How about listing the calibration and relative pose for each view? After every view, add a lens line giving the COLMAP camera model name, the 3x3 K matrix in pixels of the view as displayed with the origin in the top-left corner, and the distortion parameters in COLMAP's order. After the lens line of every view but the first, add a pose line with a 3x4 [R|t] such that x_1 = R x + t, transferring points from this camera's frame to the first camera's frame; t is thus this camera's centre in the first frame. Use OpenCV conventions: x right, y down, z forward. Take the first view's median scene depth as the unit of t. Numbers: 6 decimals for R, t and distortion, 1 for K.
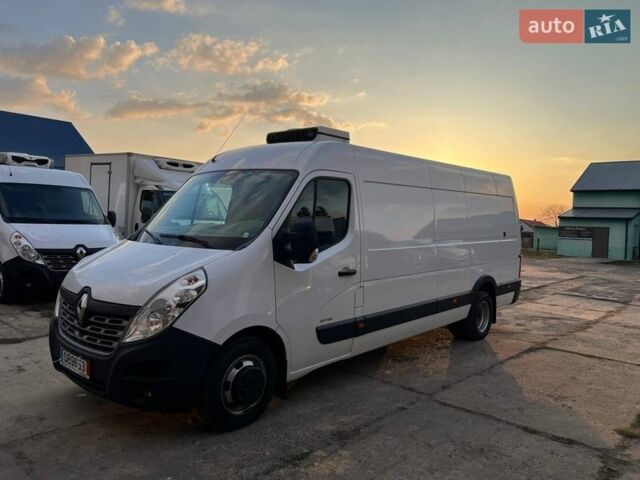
lens RADIAL K [[477.1, 0, 324.9], [0, 477.1, 234.7], [0, 0, 1]] dist [0.053937, -0.060016]
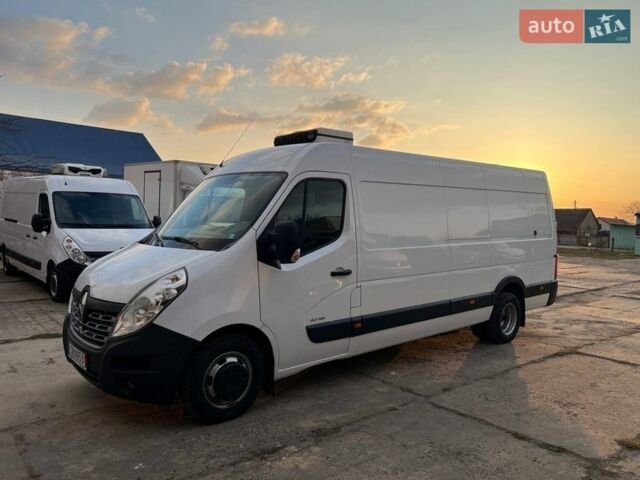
lens RADIAL K [[477.8, 0, 325.6], [0, 477.8, 239.5], [0, 0, 1]] dist [0.055306, -0.060199]
pose [[0.990790, -0.010751, -0.134983, 0.154862], [0.011577, 0.999919, 0.005338, 0.003934], [0.134915, -0.006852, 0.990834, -0.001809]]
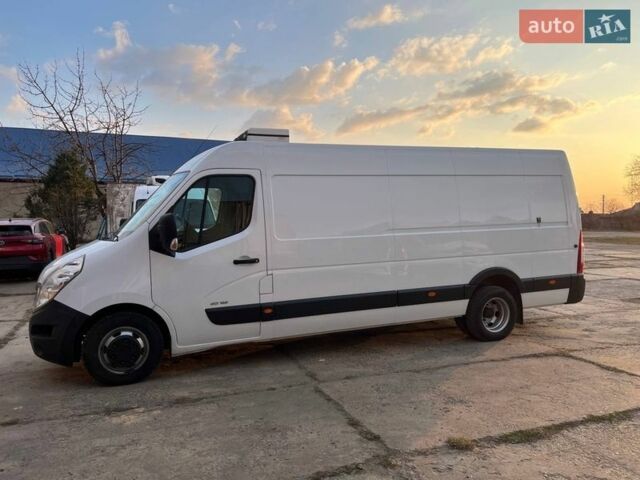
lens RADIAL K [[480.0, 0, 317.5], [0, 480.0, 238.4], [0, 0, 1]] dist [0.057173, -0.061303]
pose [[0.887707, -0.030321, -0.459409, 0.710795], [0.031360, 0.999494, -0.005370, 0.040217], [0.459340, -0.009640, 0.888208, 0.109271]]
